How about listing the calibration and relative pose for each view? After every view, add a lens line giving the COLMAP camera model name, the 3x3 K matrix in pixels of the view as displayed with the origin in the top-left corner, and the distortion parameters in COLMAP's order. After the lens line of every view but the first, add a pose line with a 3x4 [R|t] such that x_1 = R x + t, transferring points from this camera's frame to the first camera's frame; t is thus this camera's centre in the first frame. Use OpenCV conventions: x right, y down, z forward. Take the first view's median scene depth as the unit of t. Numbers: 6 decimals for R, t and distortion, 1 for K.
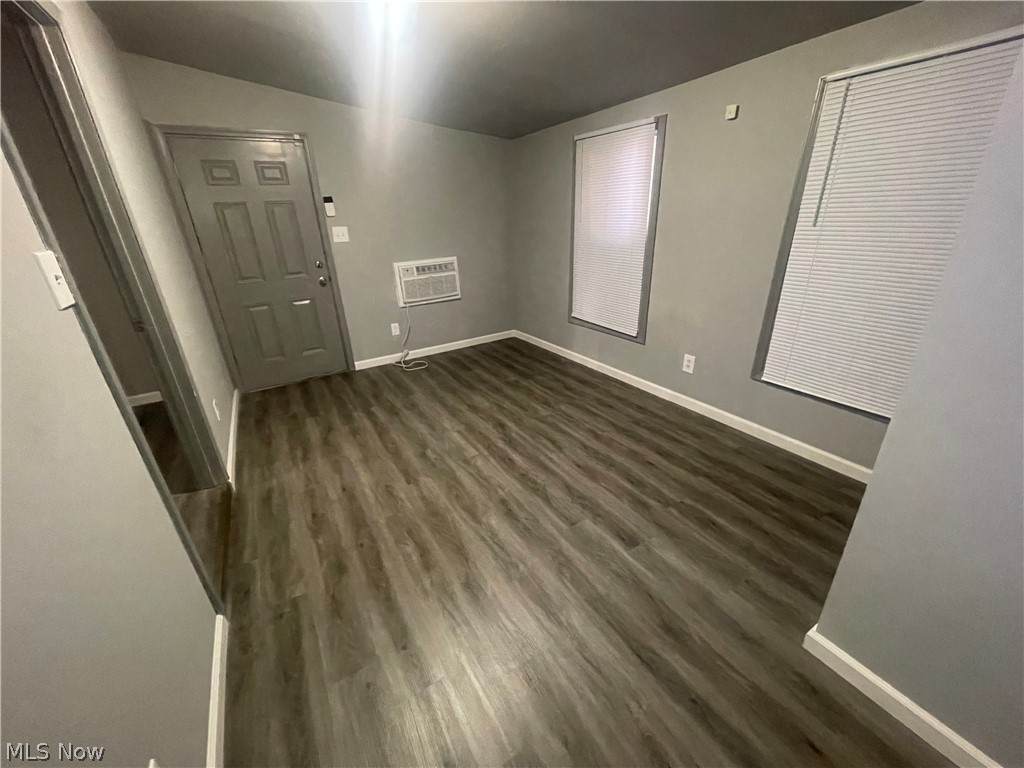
lens RADIAL K [[410.8, 0, 507.1], [0, 410.8, 384.3], [0, 0, 1]] dist [0.000352, 0.001034]
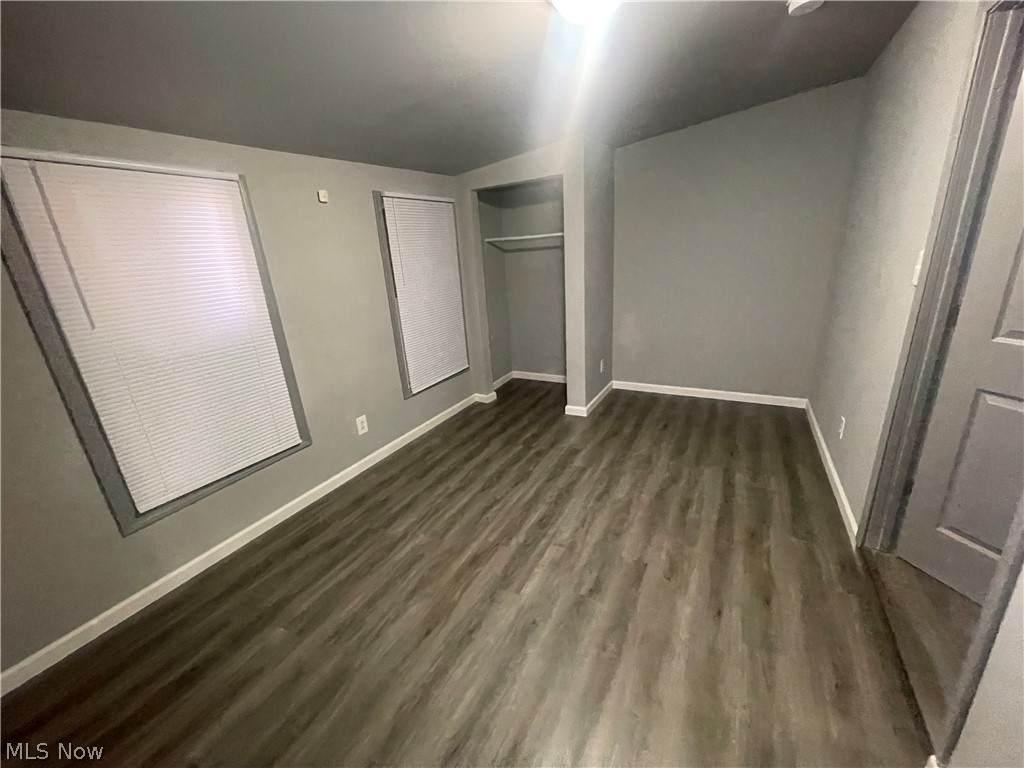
lens RADIAL K [[410.8, 0, 507.5], [0, 410.8, 389.1], [0, 0, 1]] dist [0.000352, 0.001034]
pose [[-0.502558, -0.208792, 0.838952, -0.678652], [0.416967, 0.791541, 0.446768, -0.503898], [-0.757347, 0.574342, -0.310736, 1.179702]]
